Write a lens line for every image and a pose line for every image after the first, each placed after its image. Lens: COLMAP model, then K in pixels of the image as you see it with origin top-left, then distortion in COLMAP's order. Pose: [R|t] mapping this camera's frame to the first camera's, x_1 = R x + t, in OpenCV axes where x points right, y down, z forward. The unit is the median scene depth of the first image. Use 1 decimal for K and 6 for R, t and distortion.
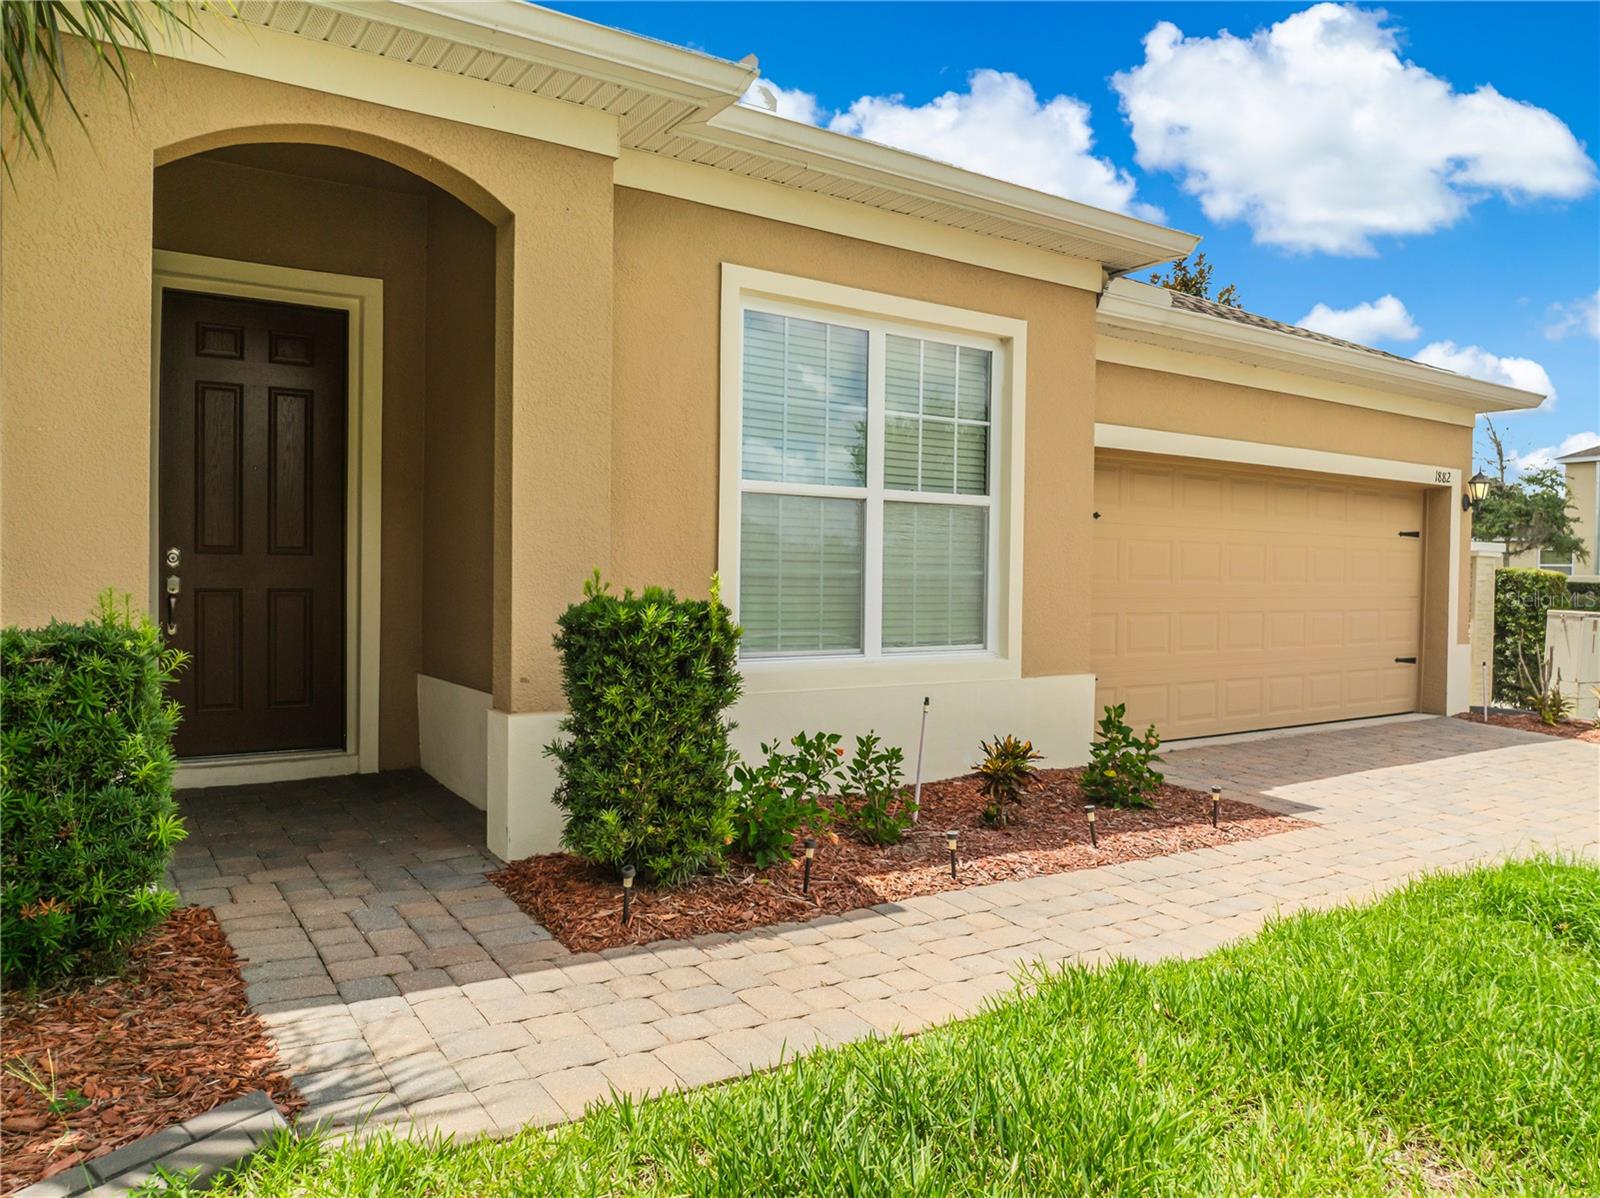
lens RADIAL K [[1106.3, 0, 800.0], [0, 1106.3, 599.0], [0, 0, 1]] dist [0.025779, -0.084870]
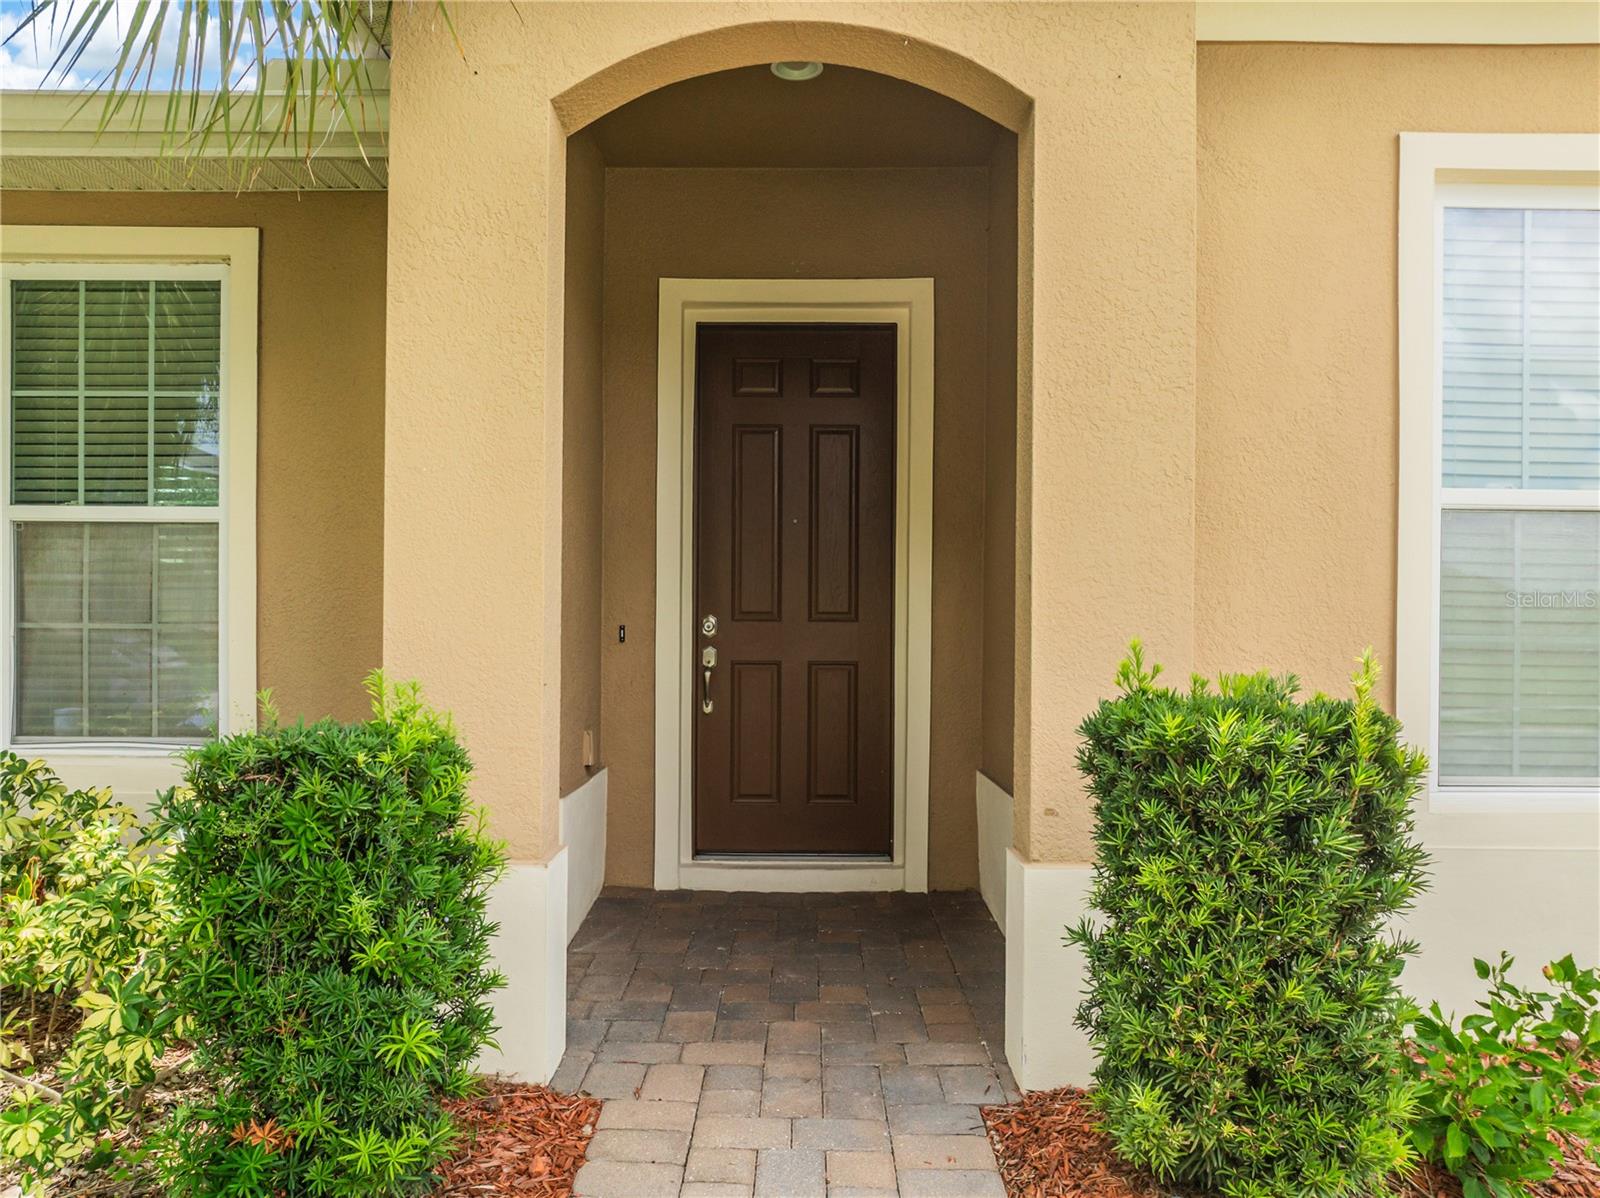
lens RADIAL K [[1125.5, 0, 800.9], [0, 1125.5, 635.4], [0, 0, 1]] dist [-0.020915, -0.001212]
pose [[0.829468, -0.003897, -0.558541, -0.003857], [-0.009850, 0.999718, -0.021603, -0.015904], [0.558467, 0.023420, 0.829196, 0.415963]]
